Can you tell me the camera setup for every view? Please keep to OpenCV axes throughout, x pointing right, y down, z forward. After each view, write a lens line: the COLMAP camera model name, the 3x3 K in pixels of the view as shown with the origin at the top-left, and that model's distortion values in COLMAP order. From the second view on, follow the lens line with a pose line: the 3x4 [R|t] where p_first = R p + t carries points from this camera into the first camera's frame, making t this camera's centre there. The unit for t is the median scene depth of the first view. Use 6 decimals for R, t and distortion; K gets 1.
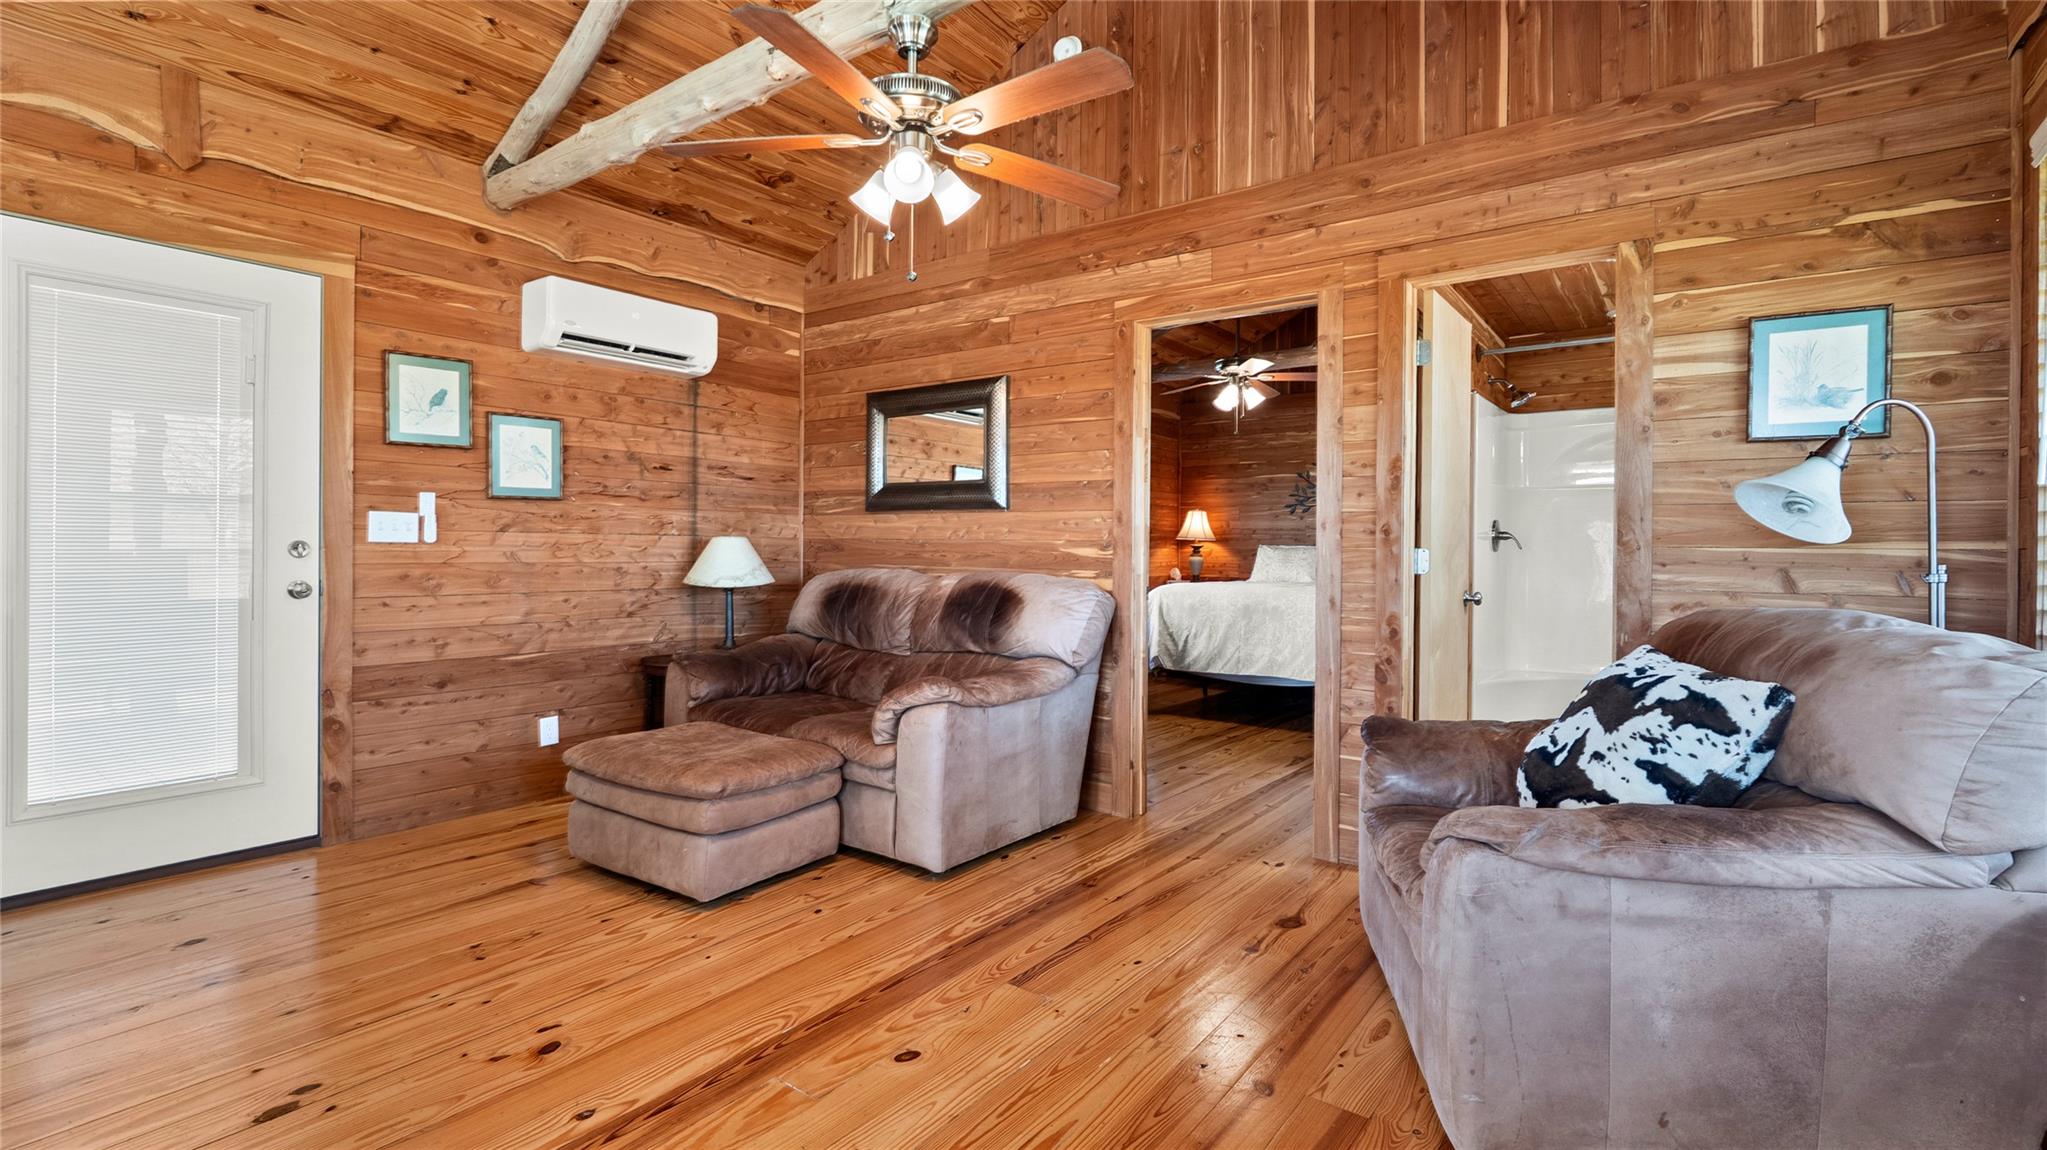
lens RADIAL K [[917.3, 0, 1023.0], [0, 917.3, 557.8], [0, 0, 1]] dist [-0.003253, -0.000352]
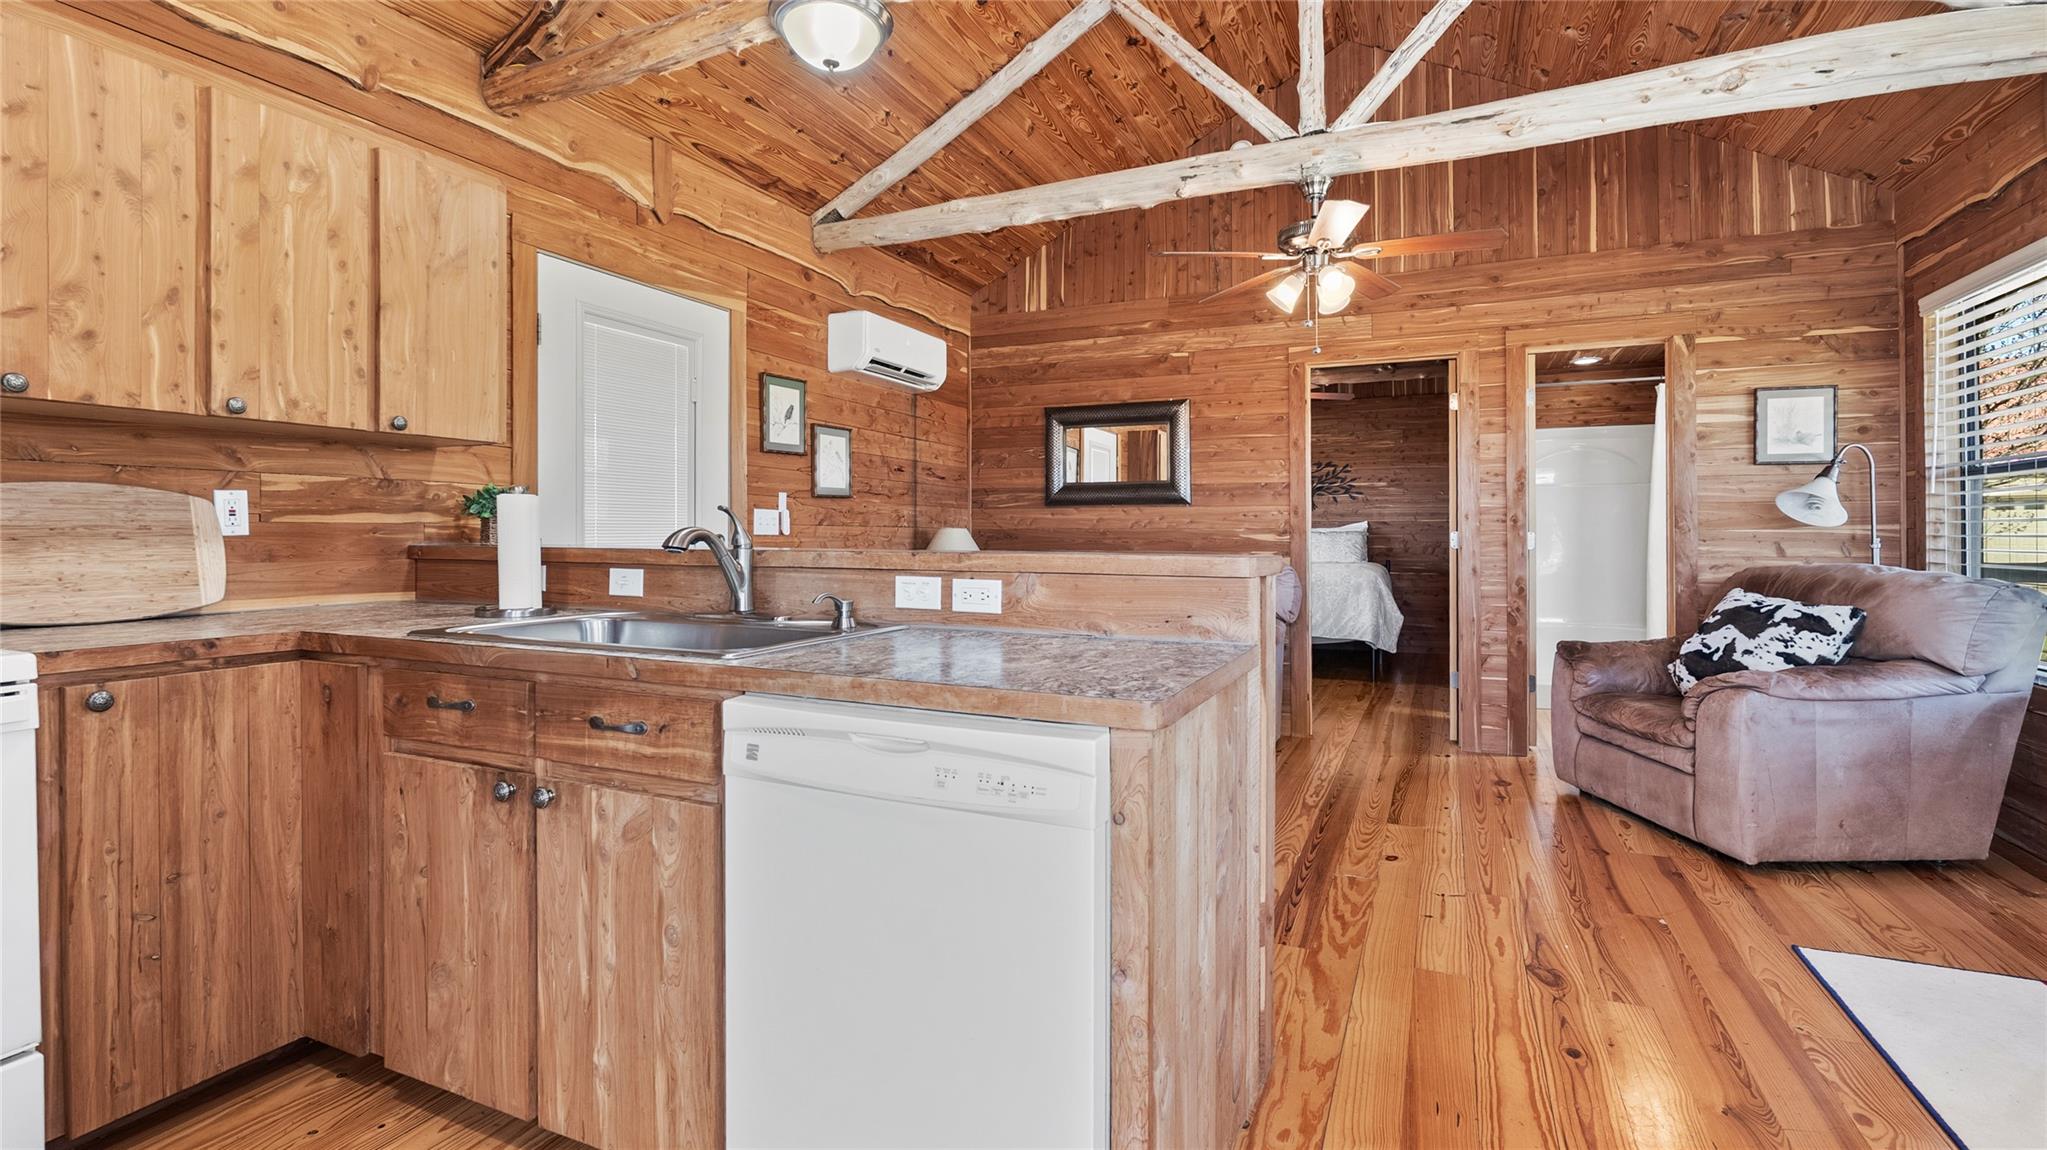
lens RADIAL K [[917.3, 0, 1032.1], [0, 917.3, 541.1], [0, 0, 1]] dist [-0.003253, -0.000352]
pose [[0.976150, -0.011490, 0.216793, -0.679637], [0.012501, 0.999916, -0.003293, -0.000633], [-0.216737, 0.005924, 0.976212, -0.257064]]
